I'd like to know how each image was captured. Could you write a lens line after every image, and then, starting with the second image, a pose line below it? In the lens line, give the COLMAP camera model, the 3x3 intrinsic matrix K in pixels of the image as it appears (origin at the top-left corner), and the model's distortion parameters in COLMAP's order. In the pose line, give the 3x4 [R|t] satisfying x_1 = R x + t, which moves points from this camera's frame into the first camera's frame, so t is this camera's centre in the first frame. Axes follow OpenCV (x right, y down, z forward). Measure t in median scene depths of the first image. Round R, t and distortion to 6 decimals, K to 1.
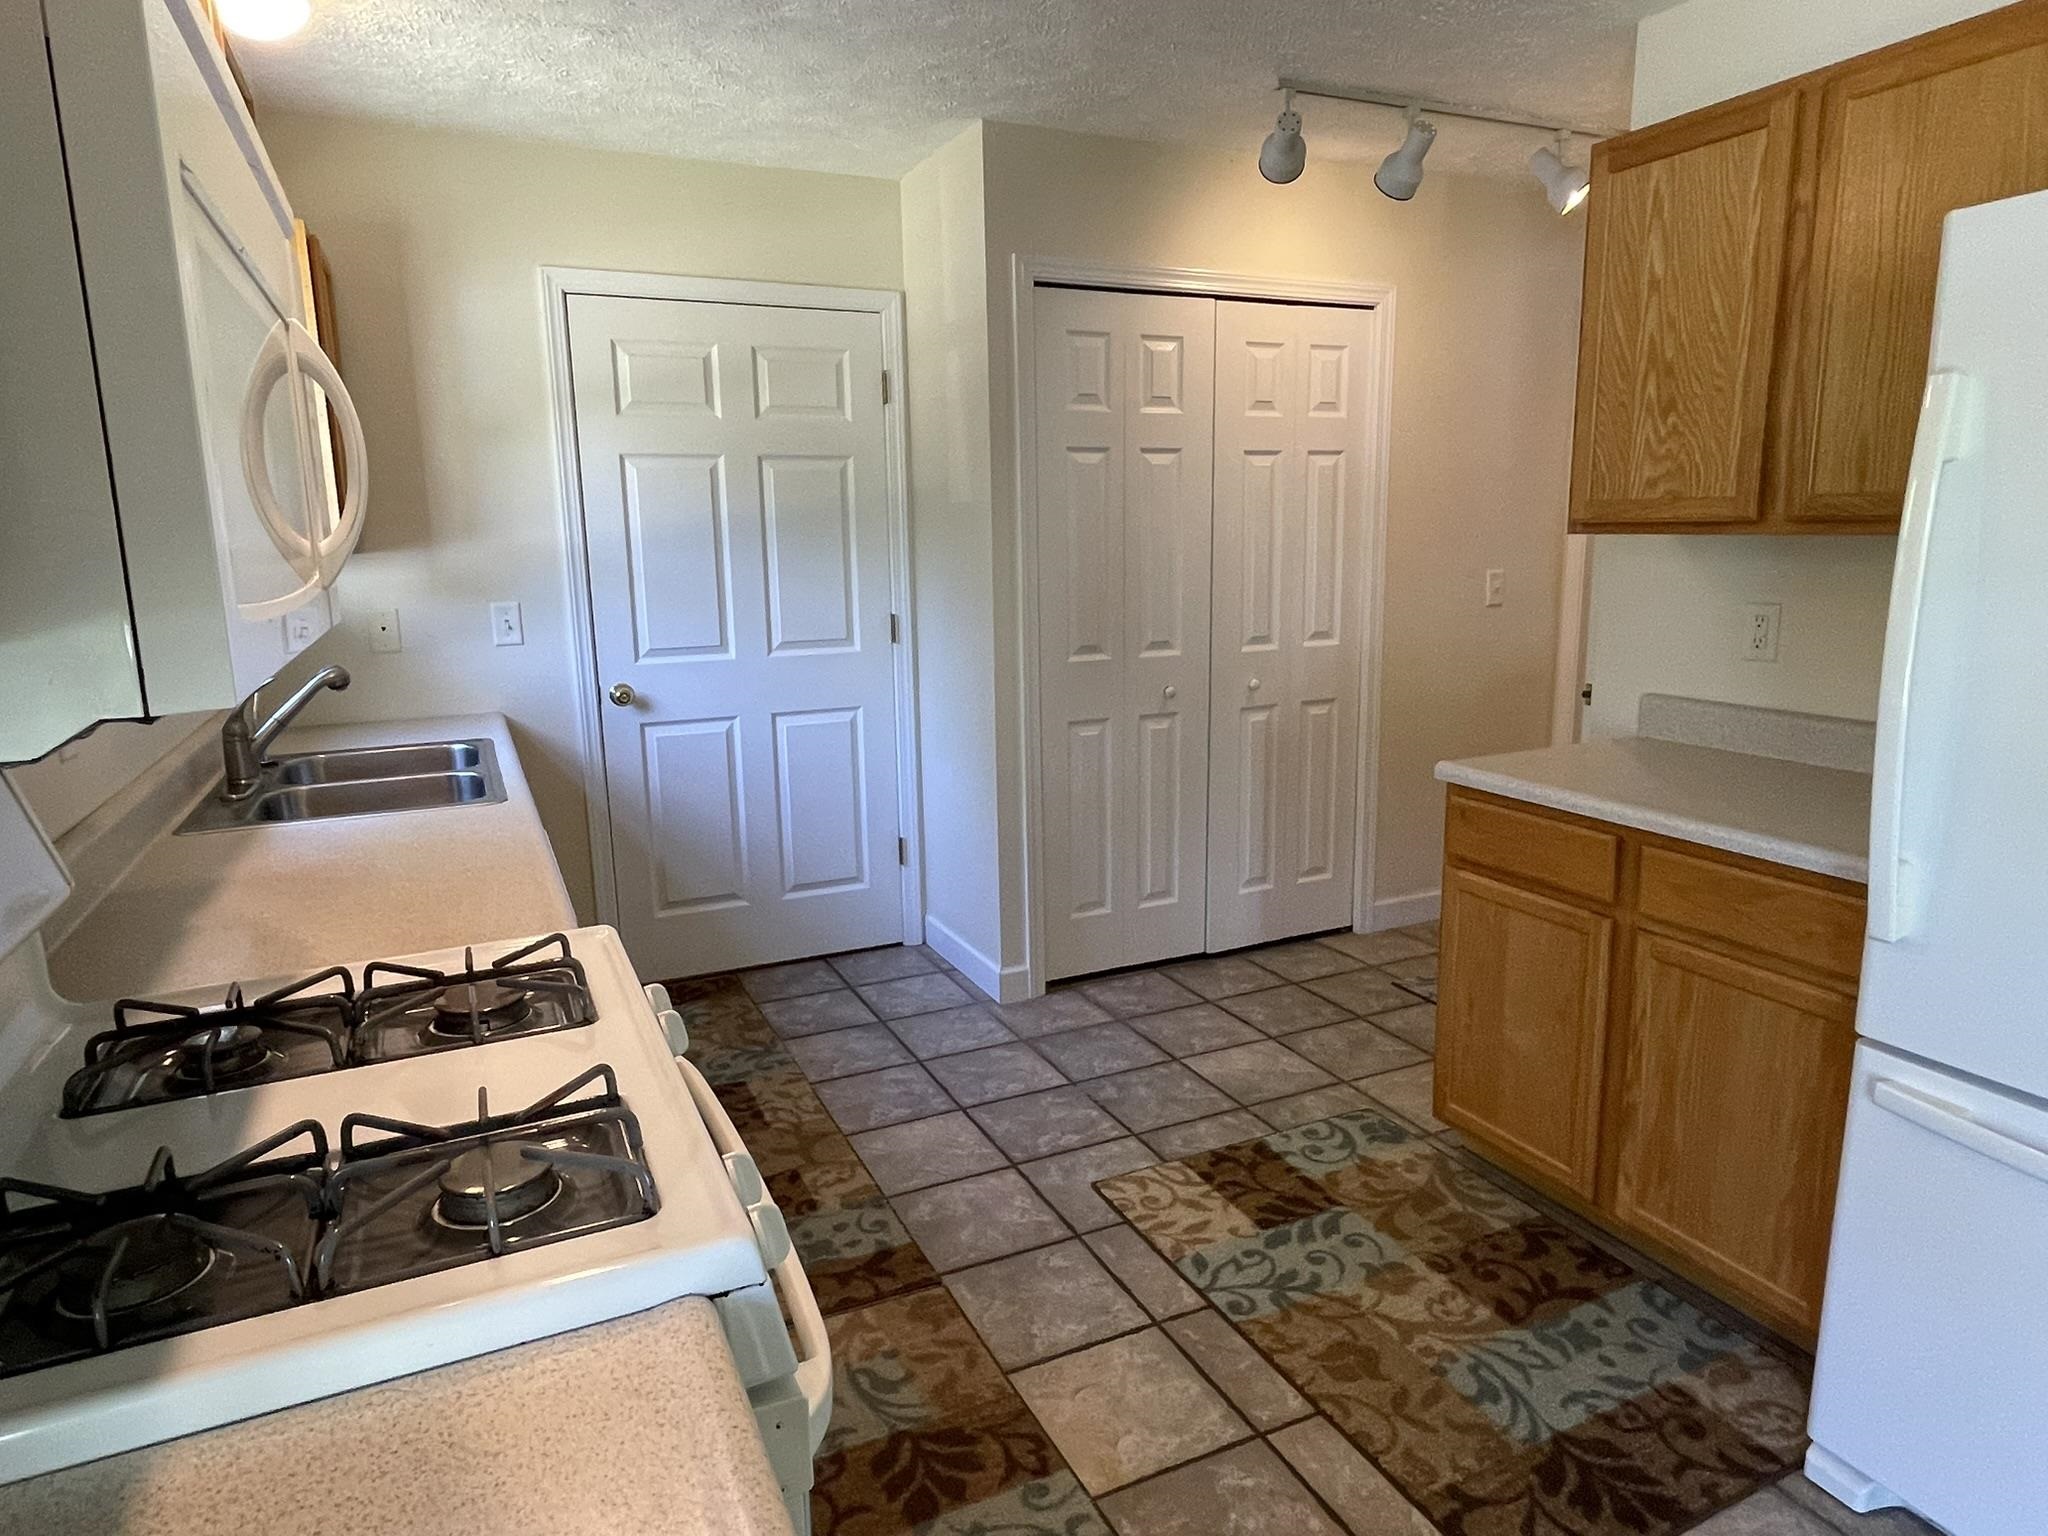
lens RADIAL K [[1234.1, 0, 1023.2], [0, 1234.1, 768.7], [0, 0, 1]] dist [-0.002418, 0.000475]
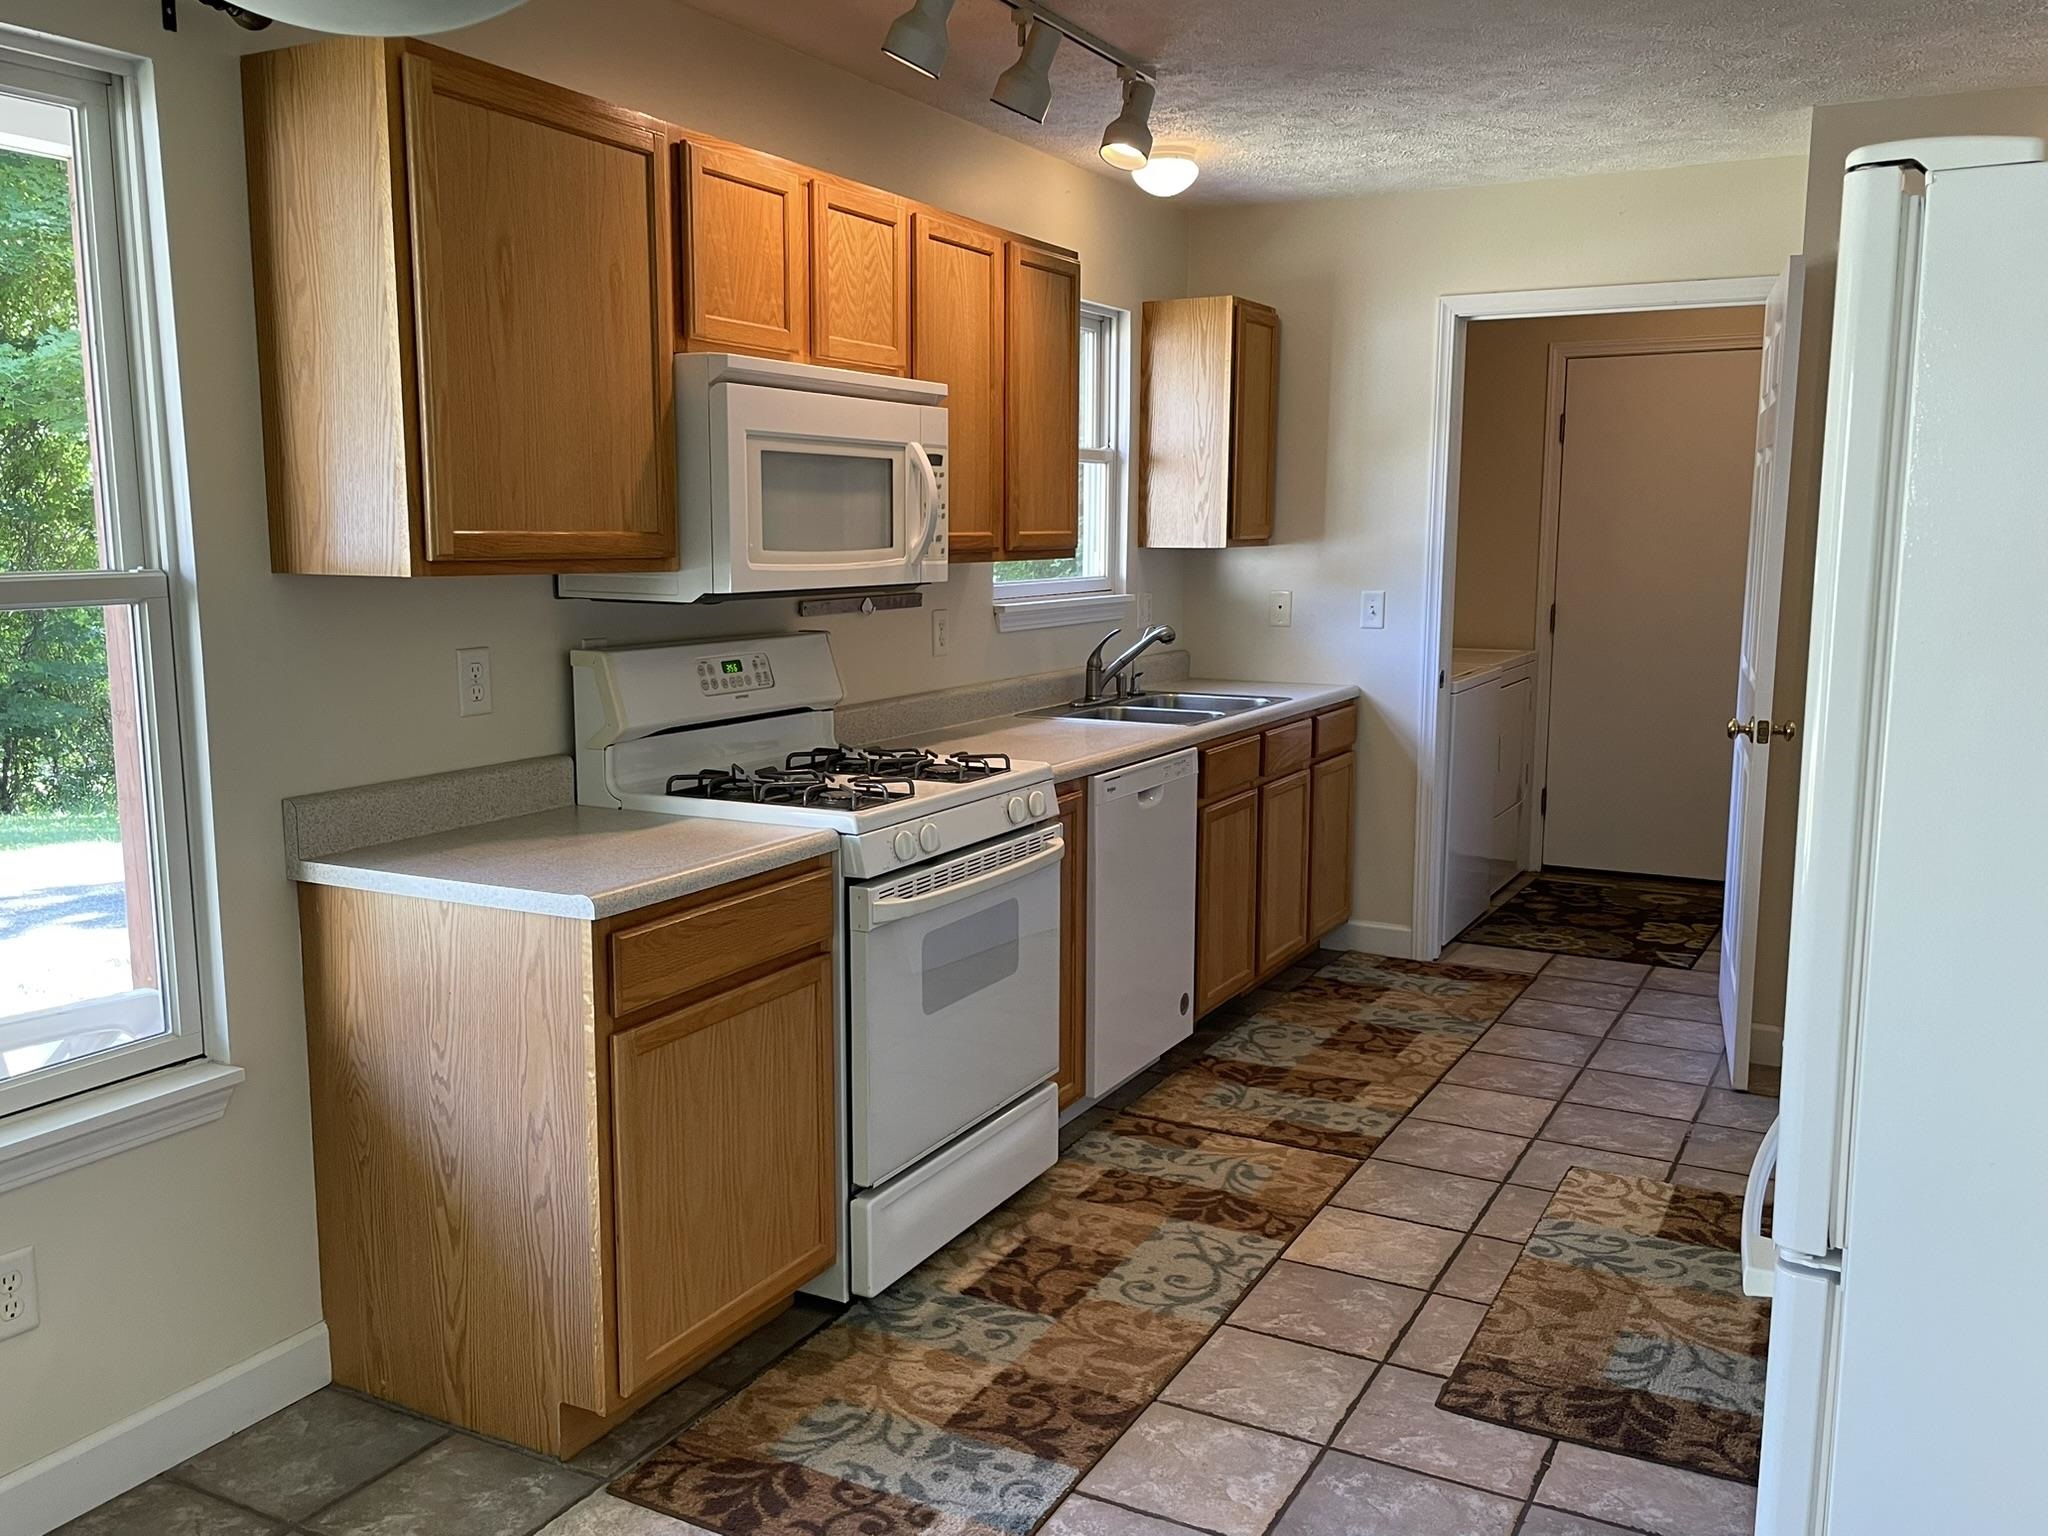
lens RADIAL K [[1715.8, 0, 997.0], [0, 1715.8, 771.8], [0, 0, 1]] dist [0.082991, -0.087996]
pose [[0.591817, 0.135469, -0.794607, 0.862281], [-0.167041, 0.984989, 0.043516, 0.025363], [0.788575, 0.106978, 0.605562, -0.294211]]
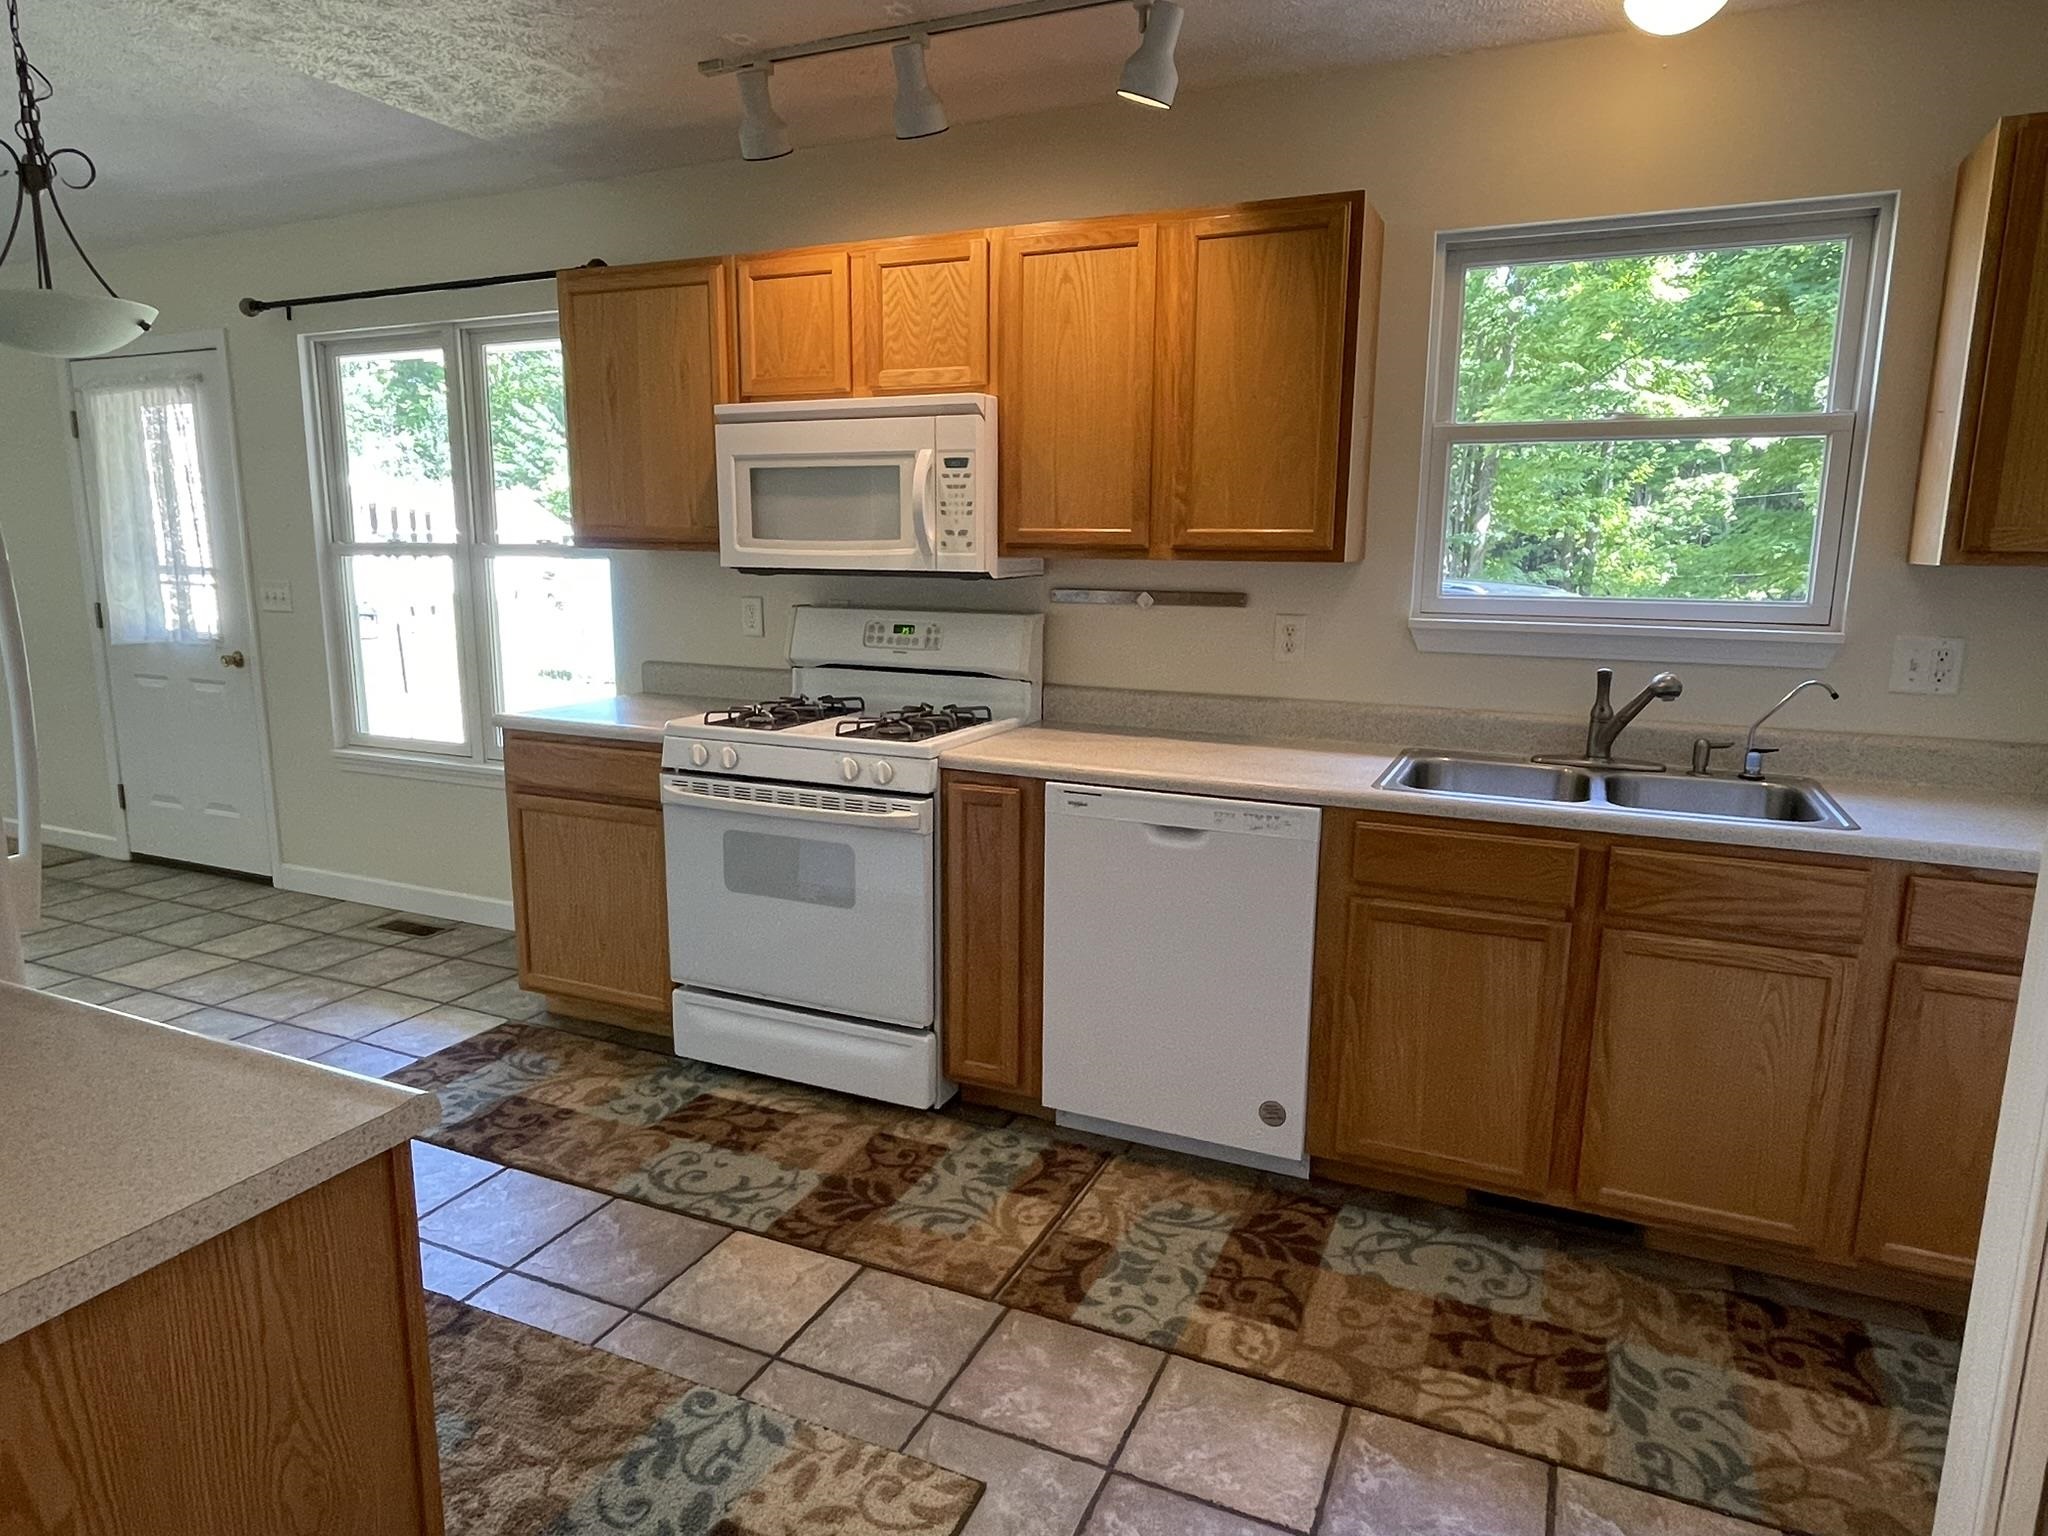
lens RADIAL K [[1234.1, 0, 1019.3], [0, 1234.1, 763.3], [0, 0, 1]] dist [-0.002418, 0.000475]
pose [[-0.759997, 0.130102, -0.636772, 0.418428], [-0.118861, 0.935412, 0.332981, -0.267905], [0.638965, 0.328752, -0.695446, 1.325262]]
